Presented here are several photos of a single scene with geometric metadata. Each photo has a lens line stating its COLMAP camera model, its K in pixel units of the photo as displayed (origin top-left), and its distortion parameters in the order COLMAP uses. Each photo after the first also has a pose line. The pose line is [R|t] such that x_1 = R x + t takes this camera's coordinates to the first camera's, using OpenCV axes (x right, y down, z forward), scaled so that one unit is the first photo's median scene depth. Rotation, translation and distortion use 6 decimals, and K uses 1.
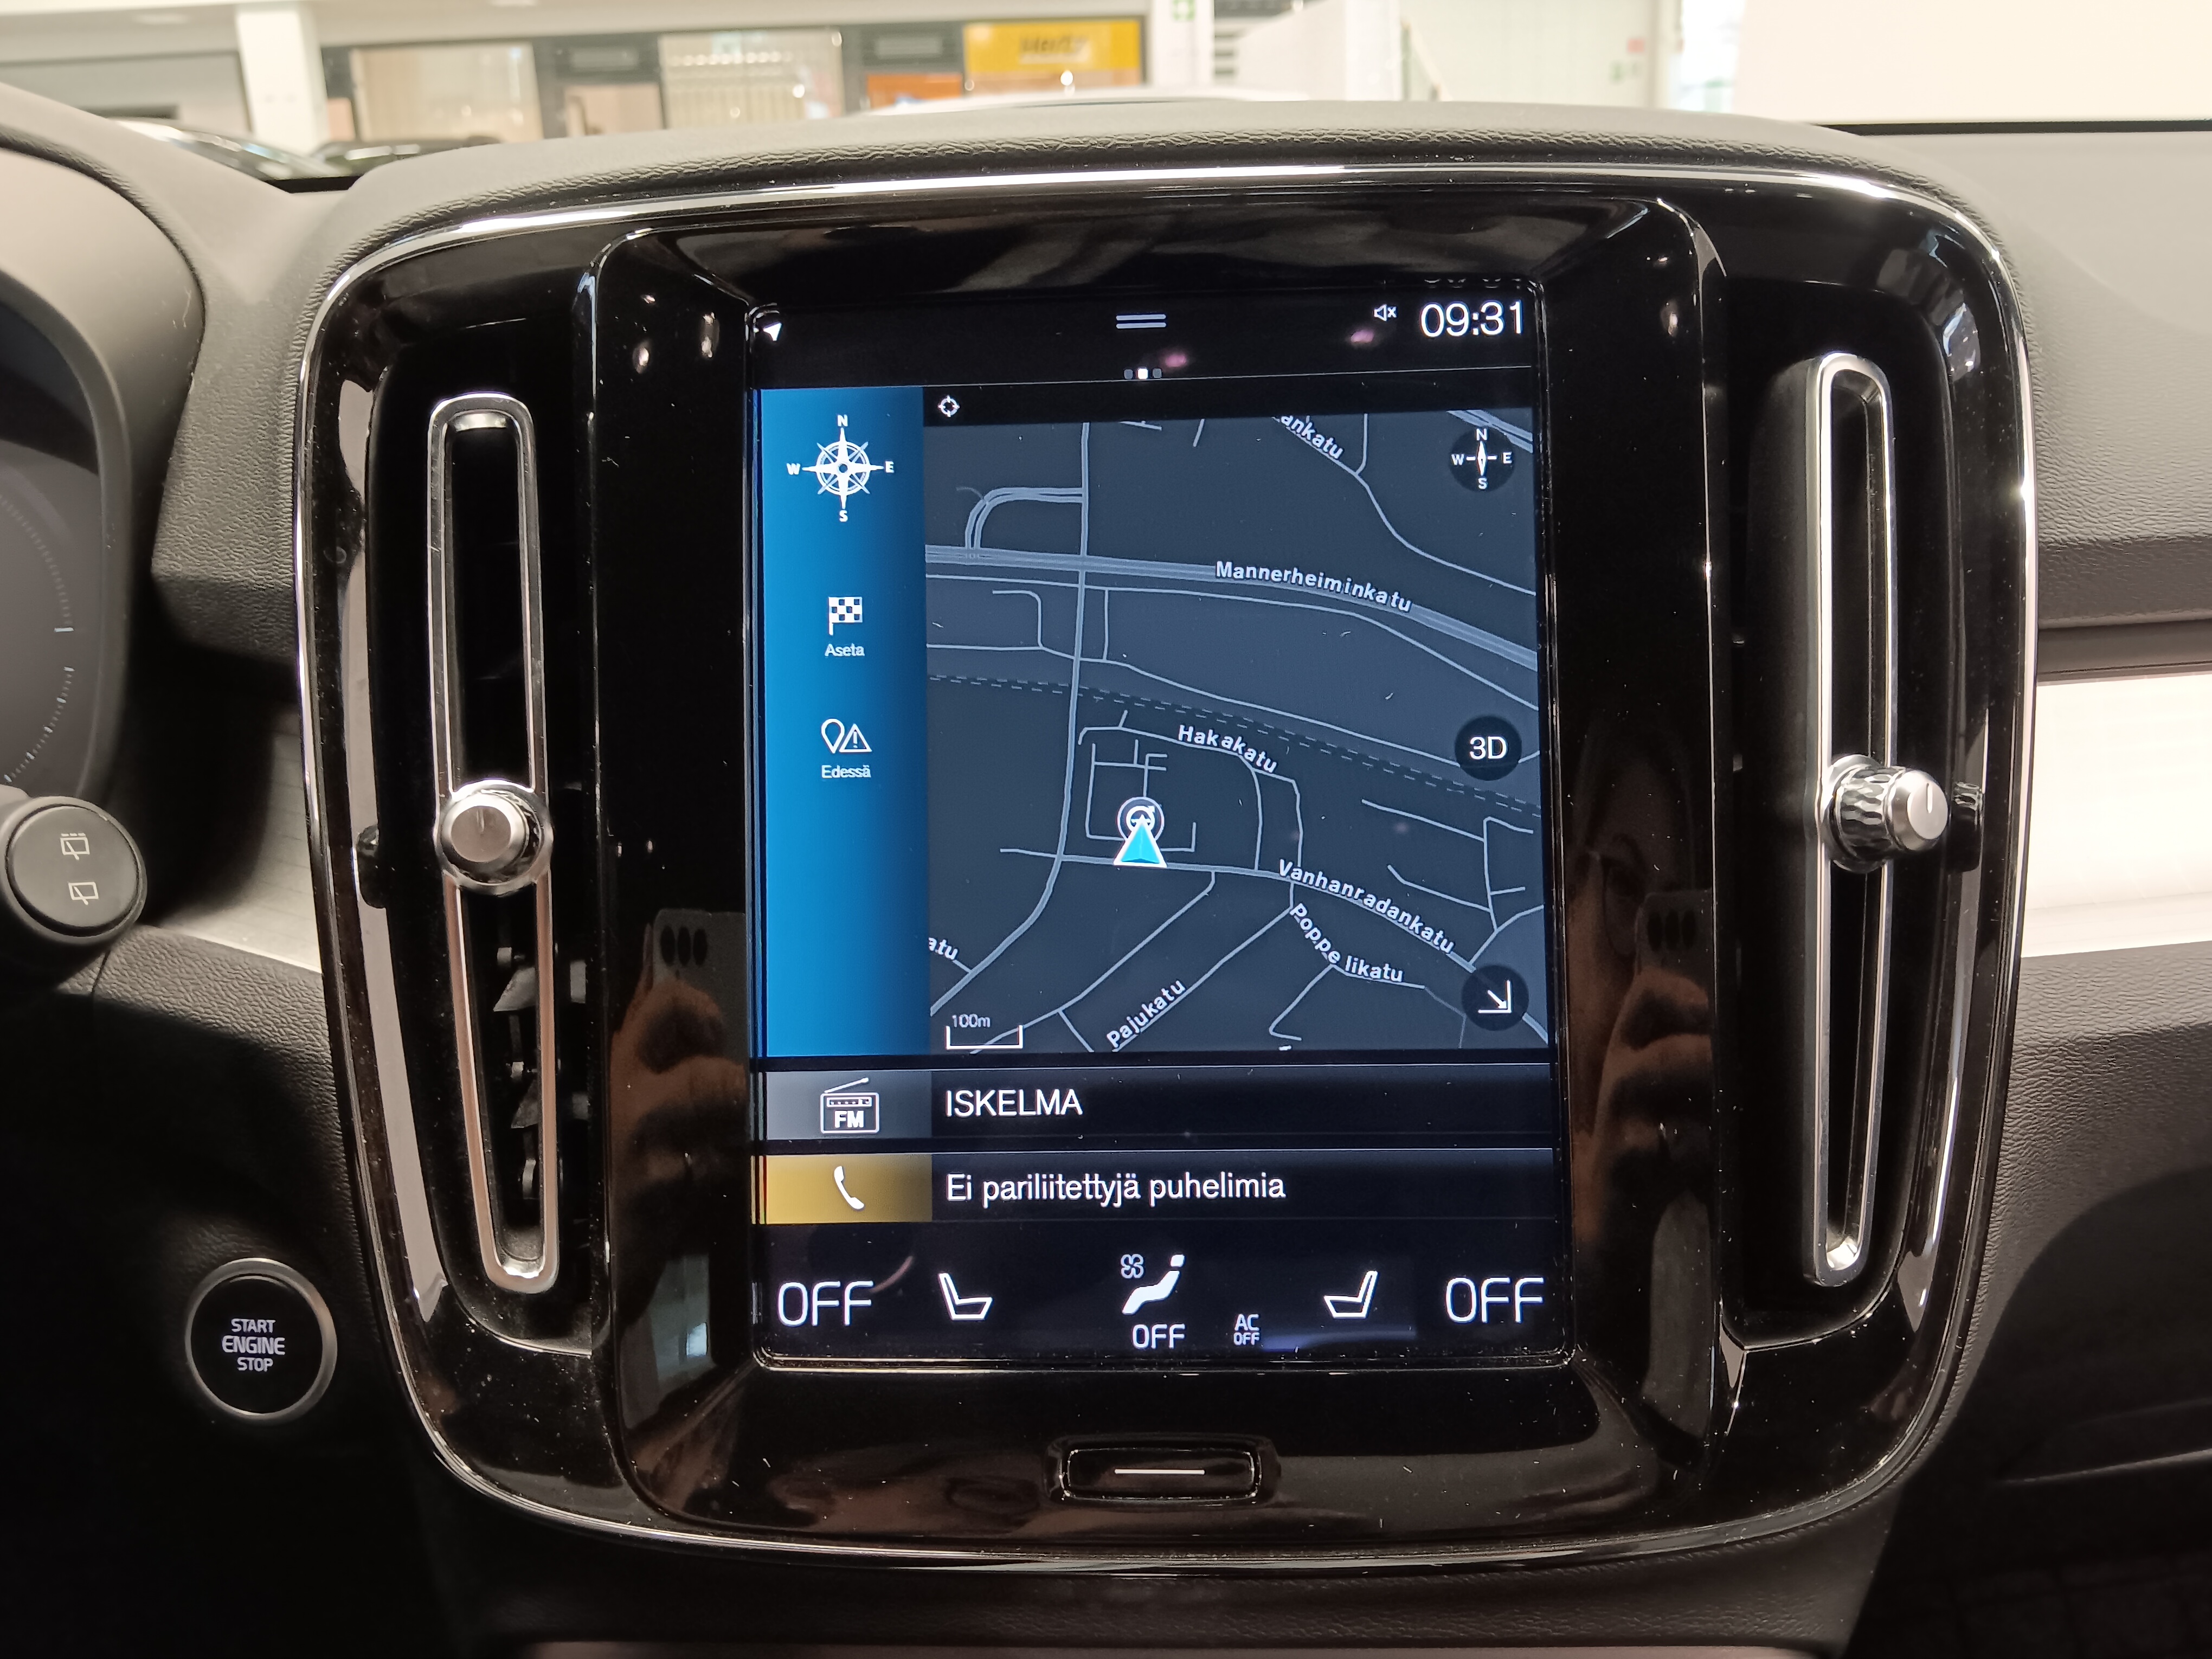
lens RADIAL K [[1719.3, 0, 1121.8], [0, 1719.3, 839.4], [0, 0, 1]] dist [0.066428, -0.146207]
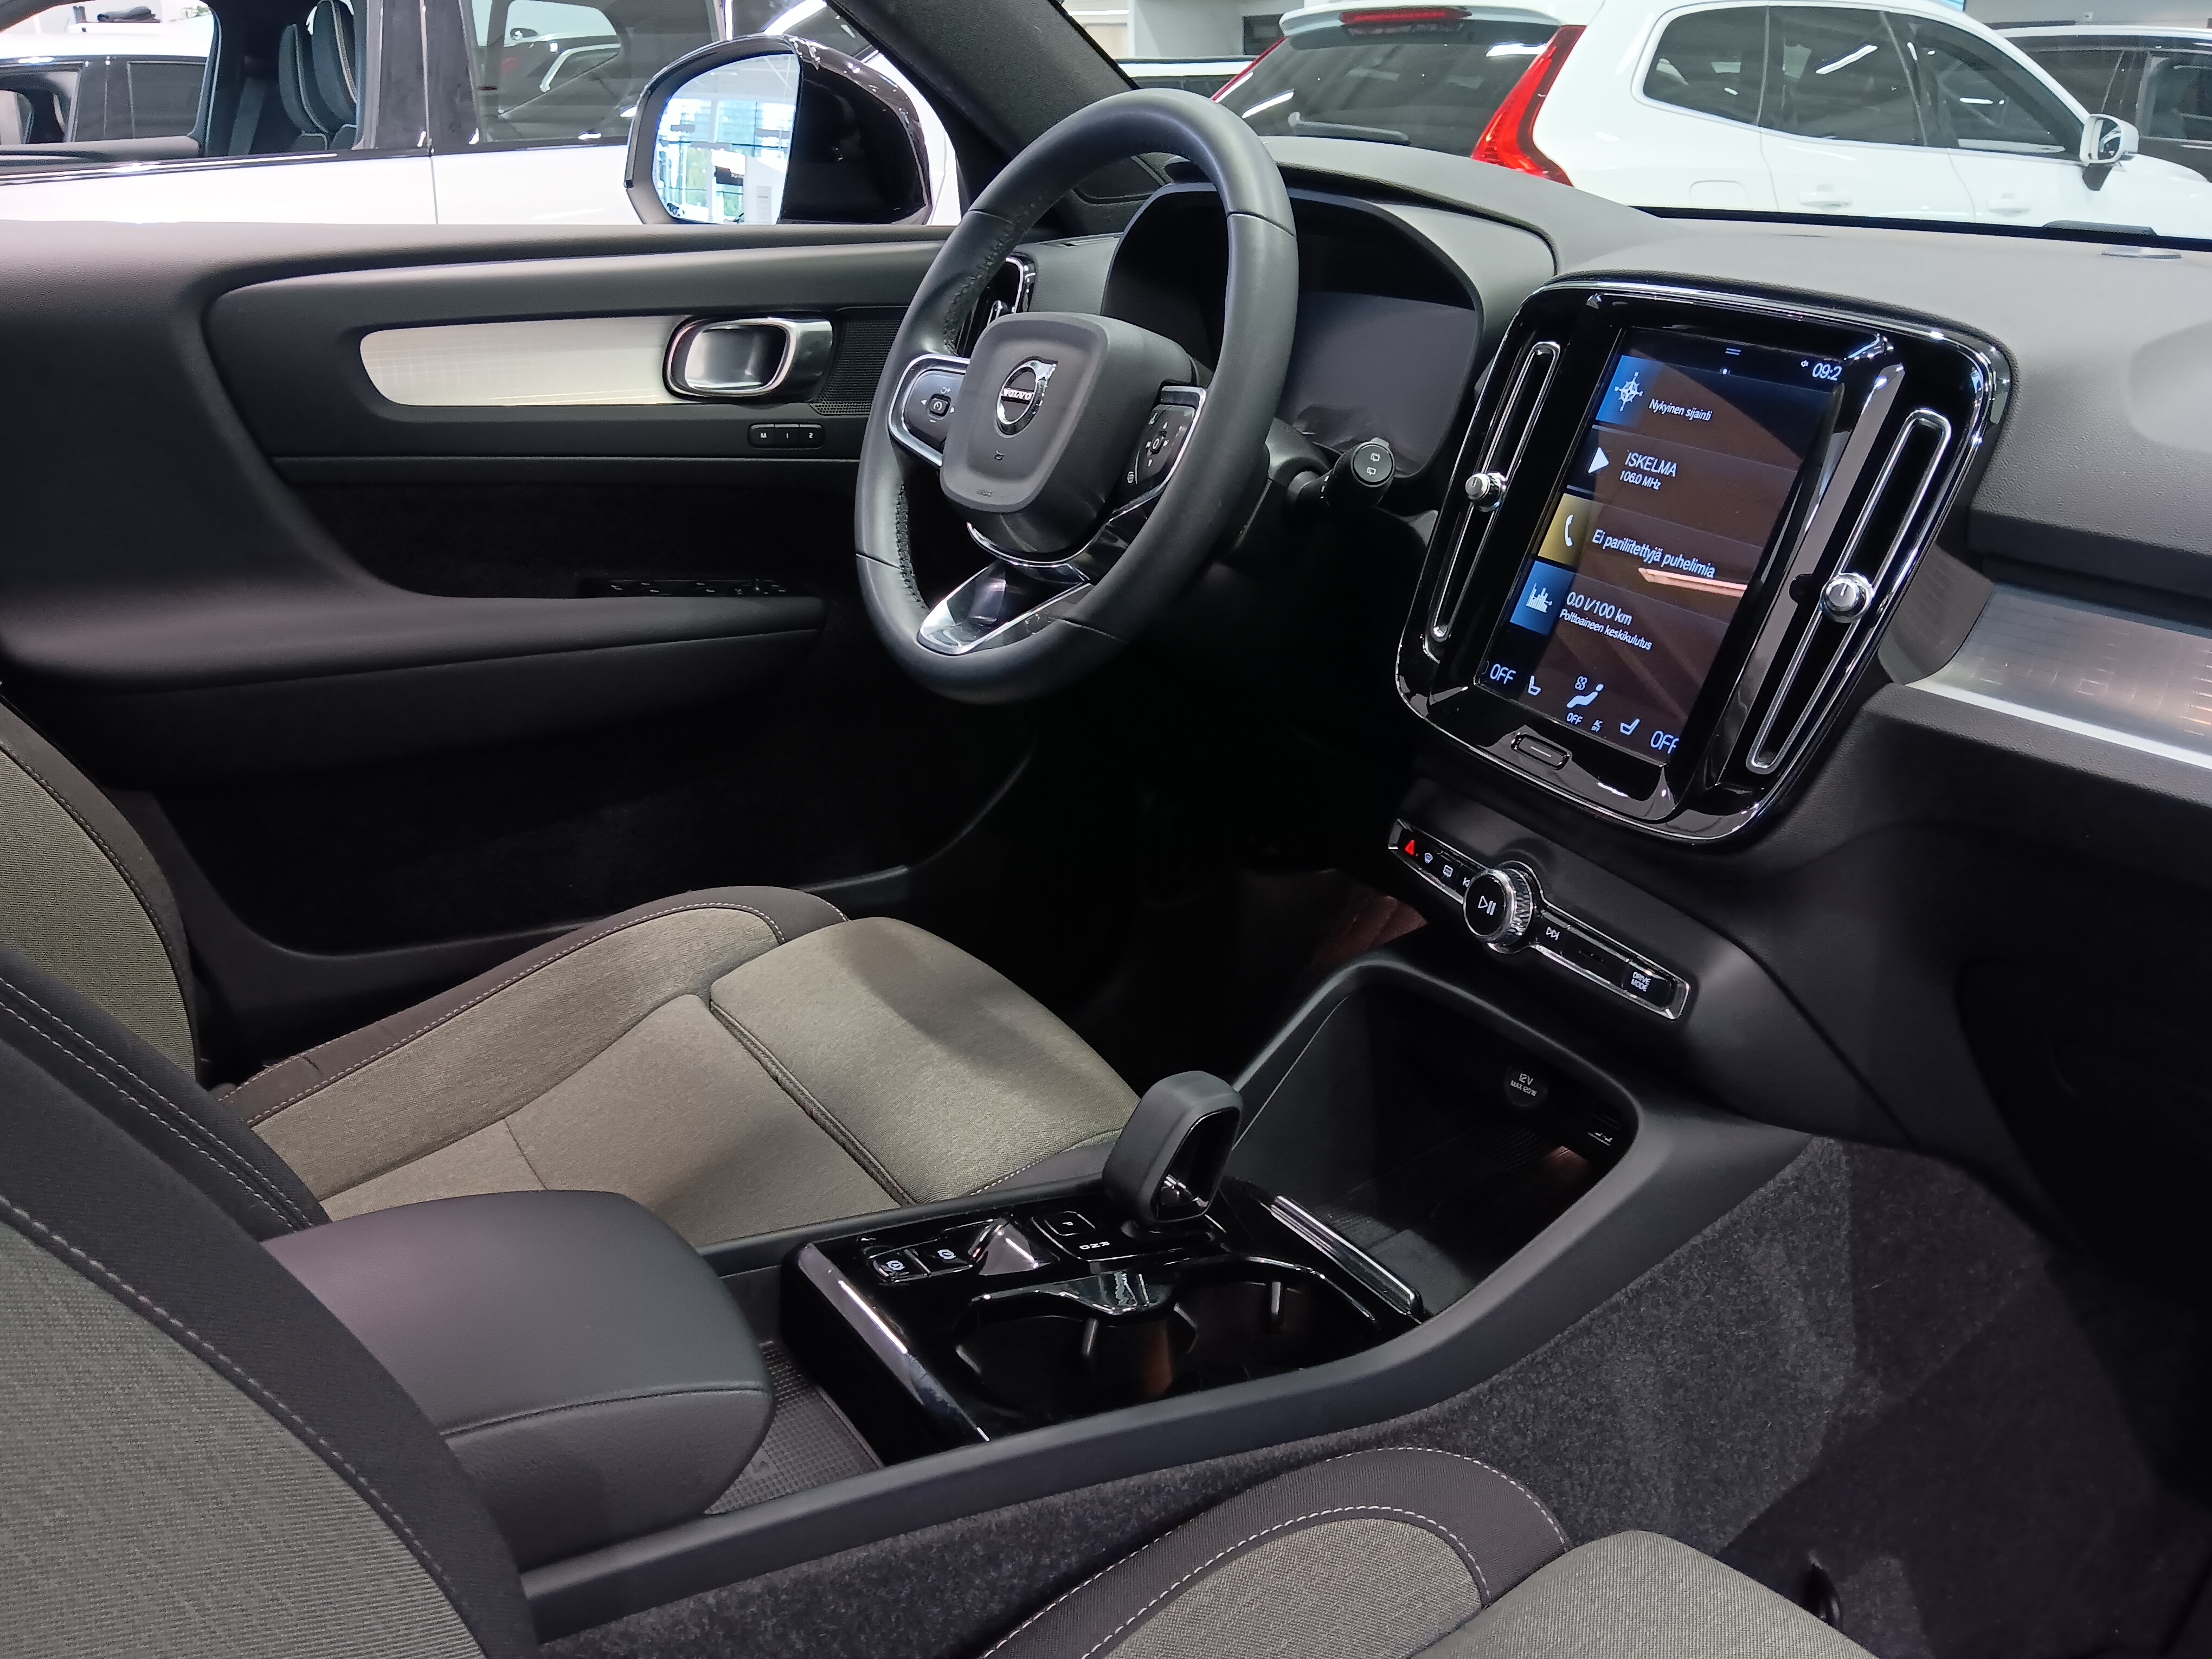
lens RADIAL K [[1829.6, 0, 1110.8], [0, 1829.6, 845.6], [0, 0, 1]] dist [0.116935, -0.283866]
pose [[0.485437, 0.364459, -0.794683, 2.034139], [-0.301322, 0.923019, 0.239252, -0.003591], [0.820705, 0.123314, 0.557887, -1.197301]]
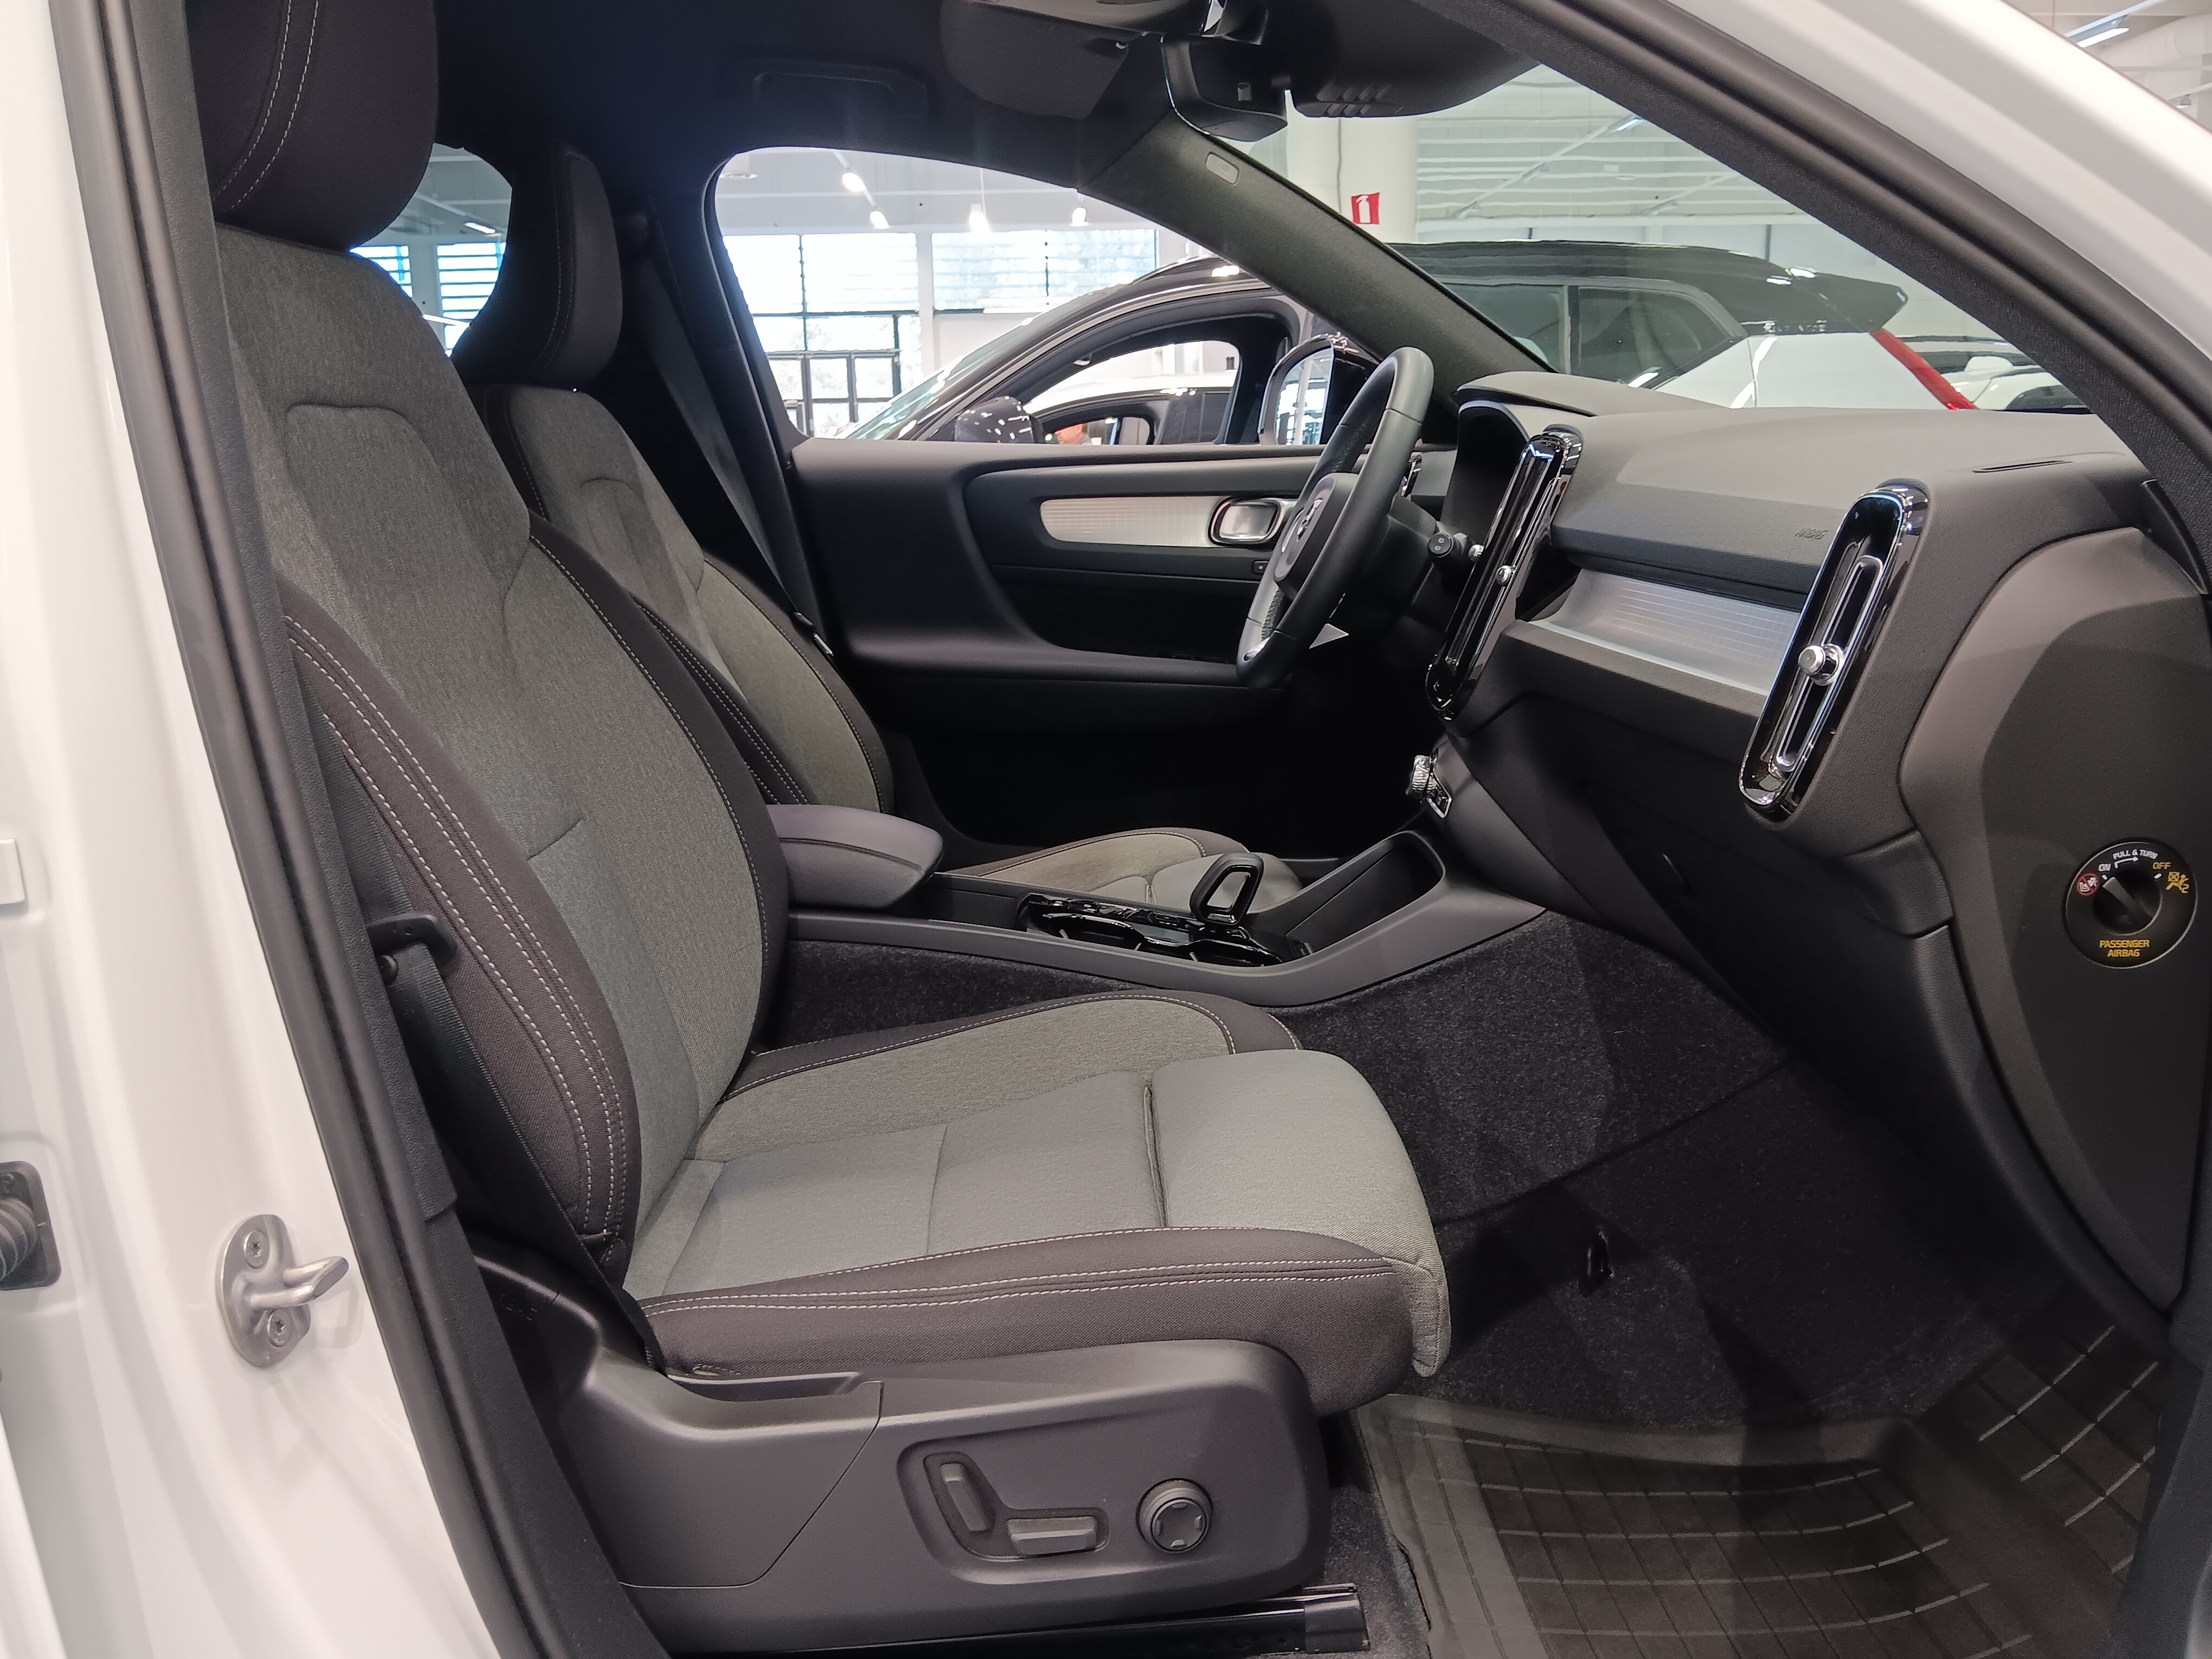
lens RADIAL K [[1913.1, 0, 1101.7], [0, 1913.1, 838.3], [0, 0, 1]] dist [0.099600, -0.214793]
pose [[-0.063894, 0.239040, -0.968905, 5.344799], [-0.301431, 0.920919, 0.247079, -0.295976], [0.951345, 0.307845, 0.013213, 0.110504]]
